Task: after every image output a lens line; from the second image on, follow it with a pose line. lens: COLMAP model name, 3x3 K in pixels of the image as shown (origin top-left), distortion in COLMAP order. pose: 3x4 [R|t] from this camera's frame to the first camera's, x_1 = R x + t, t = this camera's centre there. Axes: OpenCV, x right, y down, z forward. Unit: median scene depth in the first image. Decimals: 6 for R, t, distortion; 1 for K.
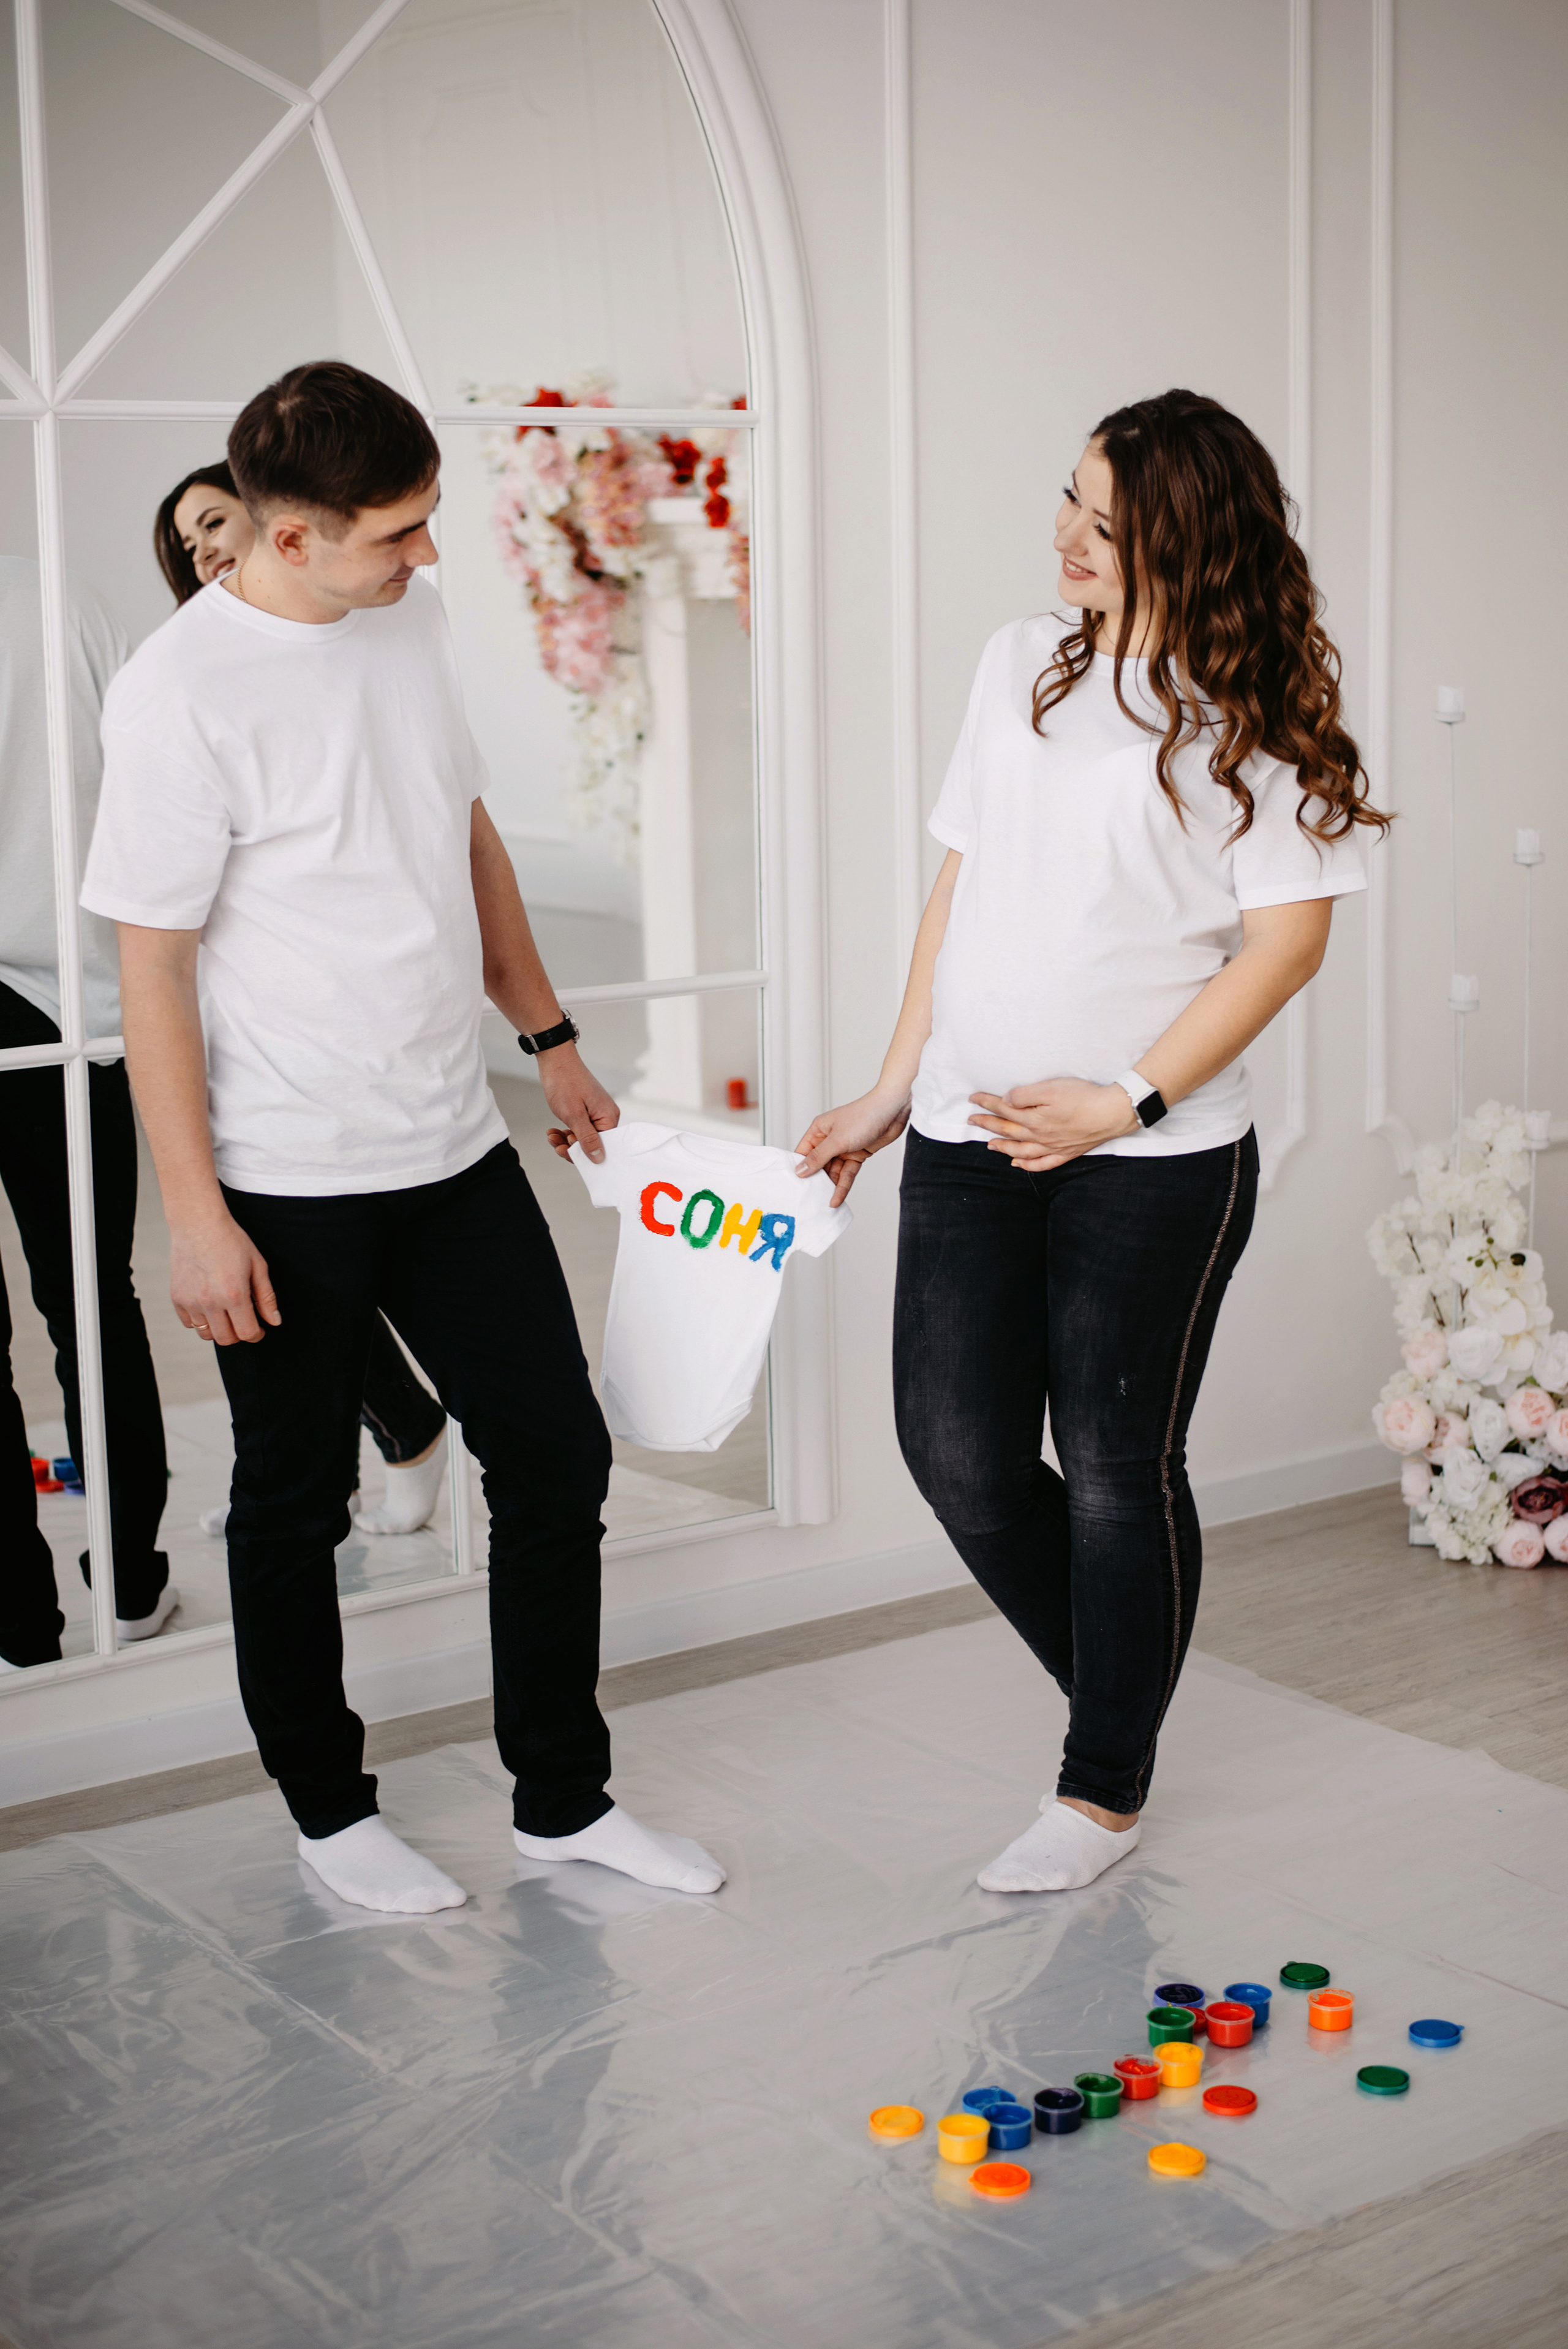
lens RADIAL K [[3425.4, 0, 784.0], [0, 3425.4, 1174.5], [0, 0, 1]] dist [-0.016908, -0.409214]
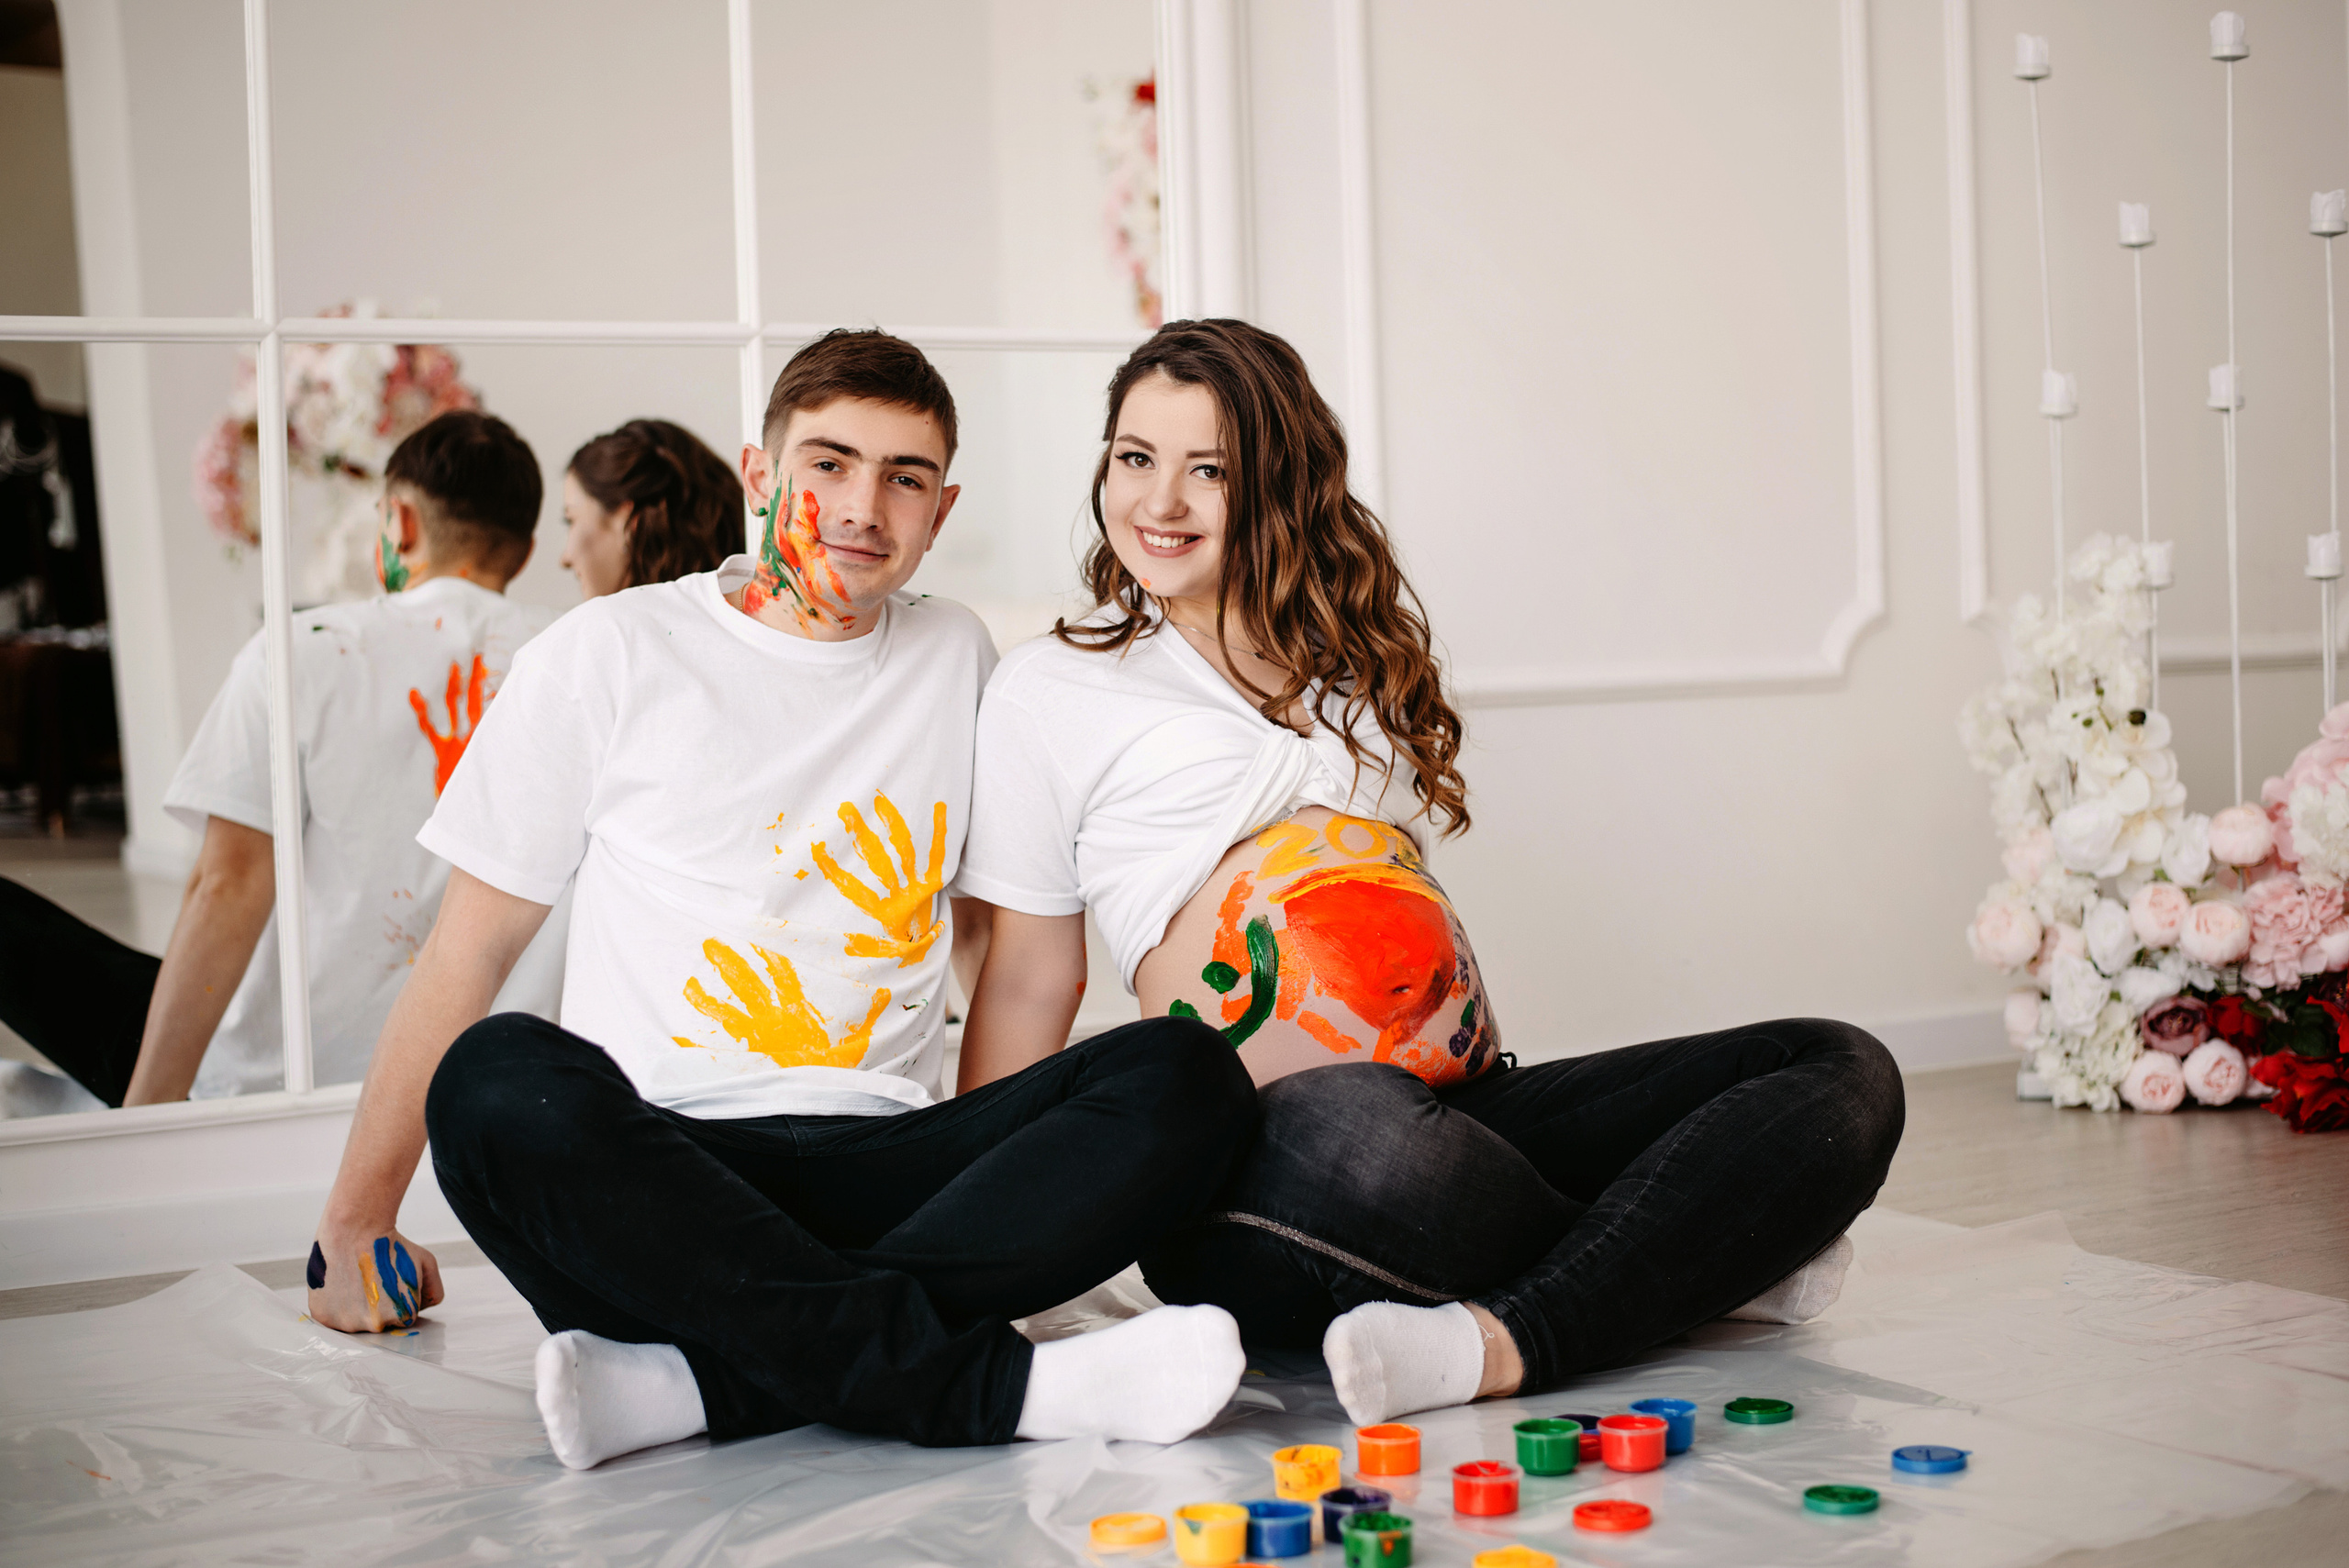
lens RADIAL K [[3425.7, 0, 1174.5], [0, 3425.7, 784.0], [0, 0, 1]] dist [-0.016908, -0.409214]
pose [[0.993444, -0.009779, -0.113904, 0.081051], [-0.004532, 0.992182, -0.124714, 0.139332], [0.114233, 0.124413, 0.985633, 0.188125]]
